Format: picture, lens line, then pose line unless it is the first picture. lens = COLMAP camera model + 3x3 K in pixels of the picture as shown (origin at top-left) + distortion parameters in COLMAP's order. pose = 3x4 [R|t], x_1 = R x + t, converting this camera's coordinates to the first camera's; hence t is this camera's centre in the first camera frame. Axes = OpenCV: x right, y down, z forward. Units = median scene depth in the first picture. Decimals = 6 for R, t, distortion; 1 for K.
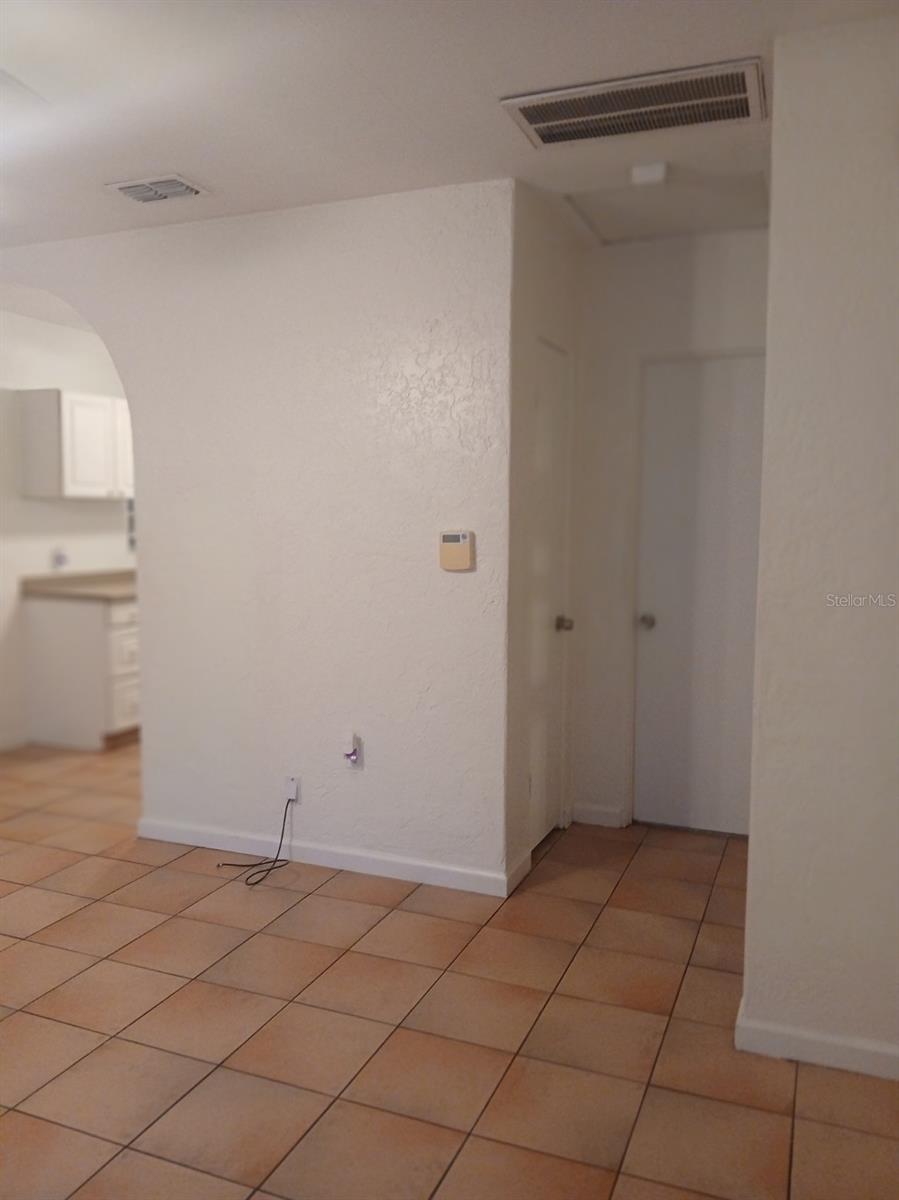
lens RADIAL K [[931.0, 0, 446.5], [0, 931.0, 609.2], [0, 0, 1]] dist [0.058814, -0.110251]
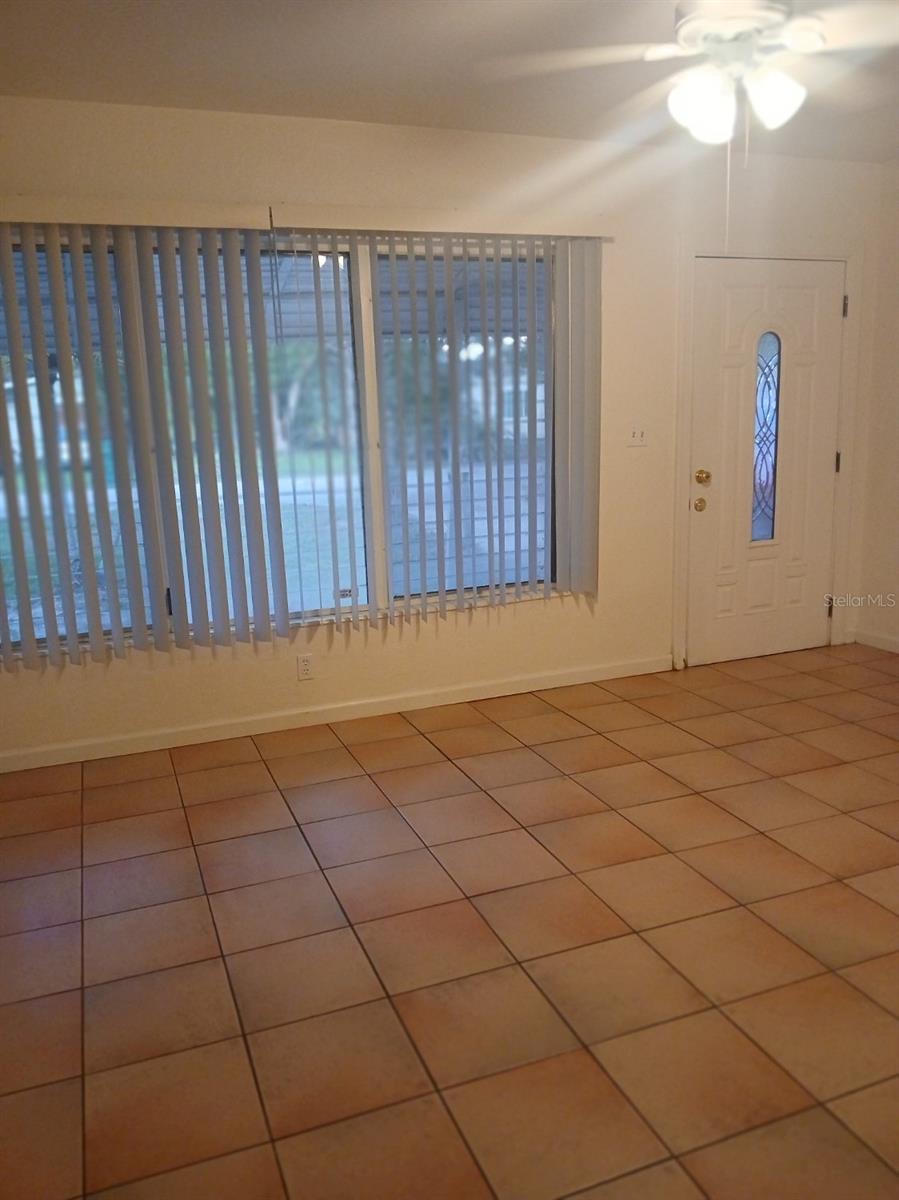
lens RADIAL K [[931.0, 0, 455.0], [0, 931.0, 601.1], [0, 0, 1]] dist [0.058814, -0.110251]
pose [[-0.721702, 0.160575, -0.673321, 0.249328], [-0.037254, 0.962301, 0.269423, -0.090854], [0.691200, 0.219527, -0.688513, 0.998205]]
